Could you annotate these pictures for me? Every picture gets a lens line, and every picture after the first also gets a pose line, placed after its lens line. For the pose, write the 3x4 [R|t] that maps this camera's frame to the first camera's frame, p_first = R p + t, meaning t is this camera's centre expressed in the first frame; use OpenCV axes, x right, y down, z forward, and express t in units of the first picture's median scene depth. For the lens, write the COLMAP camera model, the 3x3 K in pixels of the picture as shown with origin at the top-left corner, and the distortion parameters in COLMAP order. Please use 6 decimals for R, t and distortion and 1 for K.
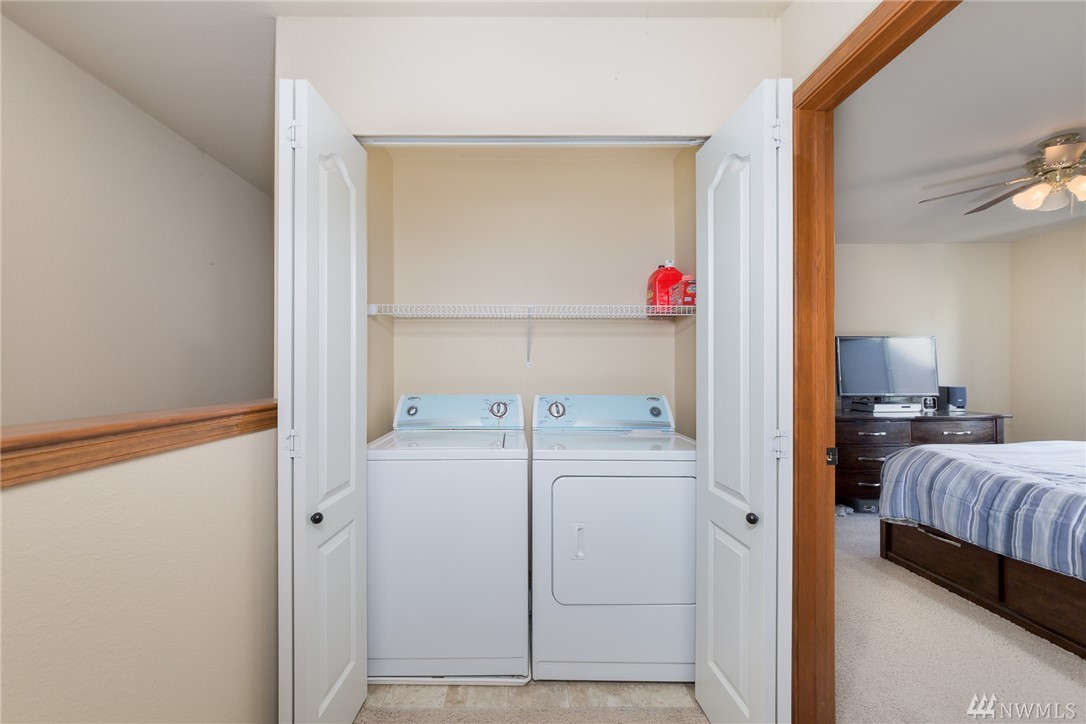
lens RADIAL K [[382.2, 0, 534.2], [0, 382.2, 373.5], [0, 0, 1]] dist [0.002955, 0.000927]
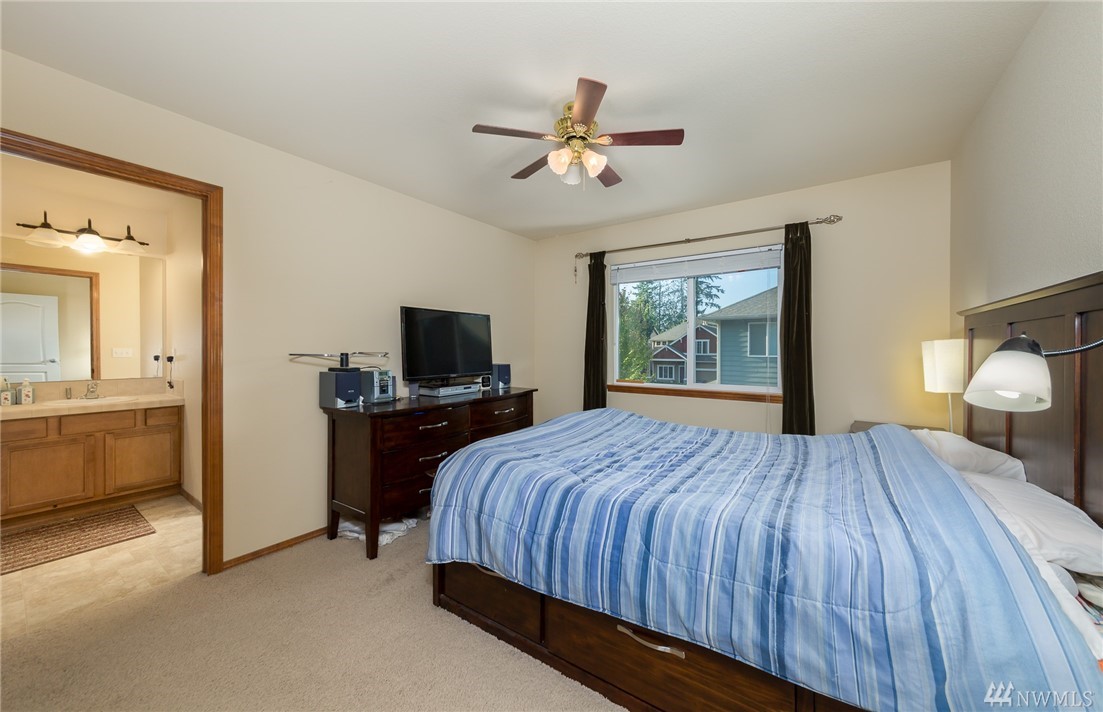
lens RADIAL K [[401.9, 0, 552.7], [0, 401.9, 350.7], [0, 0, 1]] dist [0.008431, -0.000001]
pose [[0.590443, -0.003352, 0.807072, 0.566971], [-0.005410, 0.999952, 0.008110, -0.004876], [-0.807061, -0.009155, 0.590397, 0.503847]]
